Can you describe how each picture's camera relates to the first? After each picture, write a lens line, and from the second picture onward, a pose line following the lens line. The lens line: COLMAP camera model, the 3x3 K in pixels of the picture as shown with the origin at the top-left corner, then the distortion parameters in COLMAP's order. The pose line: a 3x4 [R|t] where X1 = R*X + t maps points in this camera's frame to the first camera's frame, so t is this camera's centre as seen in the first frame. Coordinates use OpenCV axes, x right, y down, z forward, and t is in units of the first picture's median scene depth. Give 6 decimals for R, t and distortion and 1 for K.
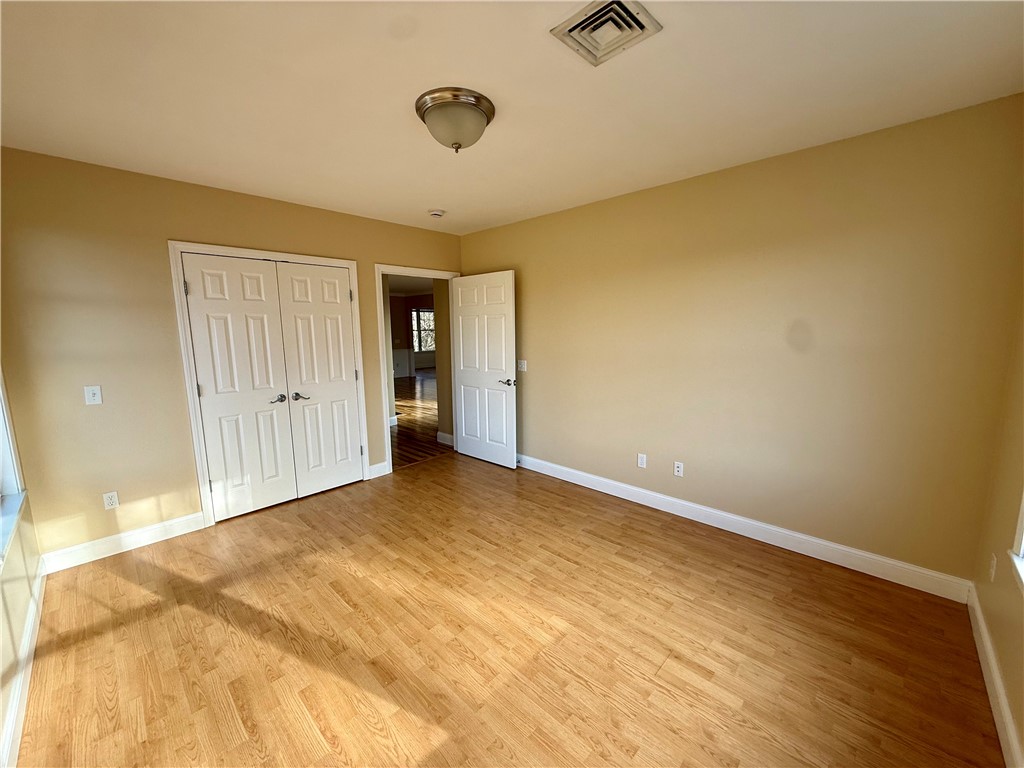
lens RADIAL K [[406.7, 0, 510.6], [0, 406.7, 385.0], [0, 0, 1]] dist [0.000679, -0.000217]
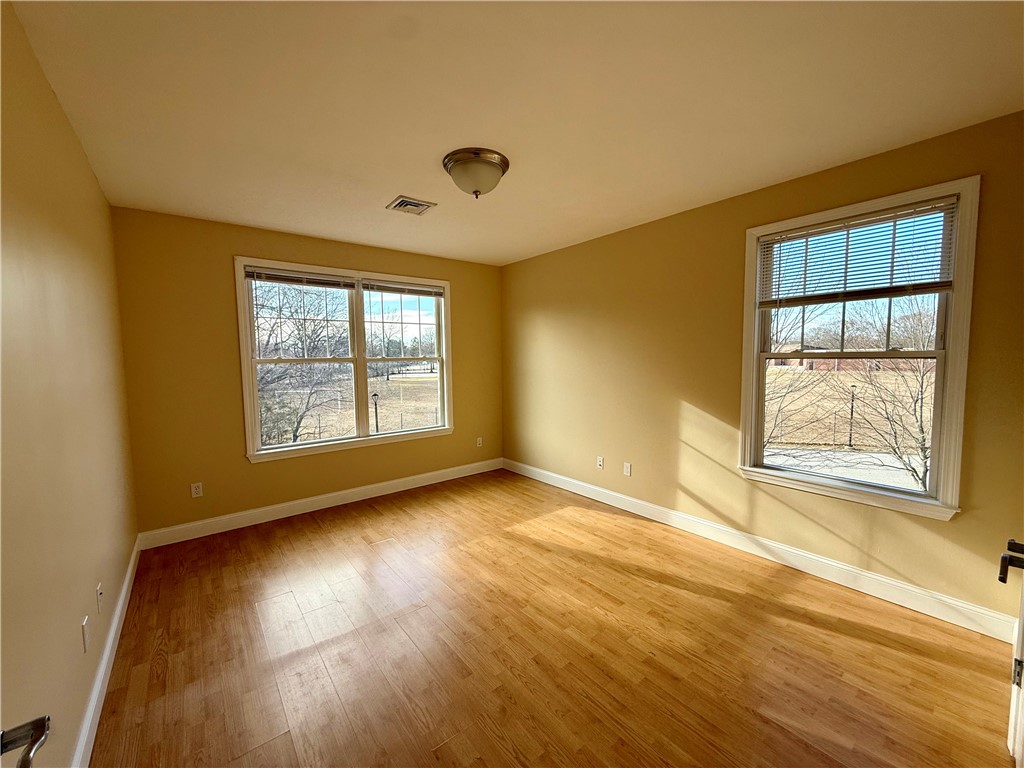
lens RADIAL K [[406.7, 0, 510.6], [0, 406.7, 385.0], [0, 0, 1]] dist [0.000679, -0.000217]
pose [[-0.990377, 0.016209, 0.137443, -0.341735], [0.044826, 0.977151, 0.207766, -0.251560], [-0.130934, 0.211928, -0.968474, 1.999459]]
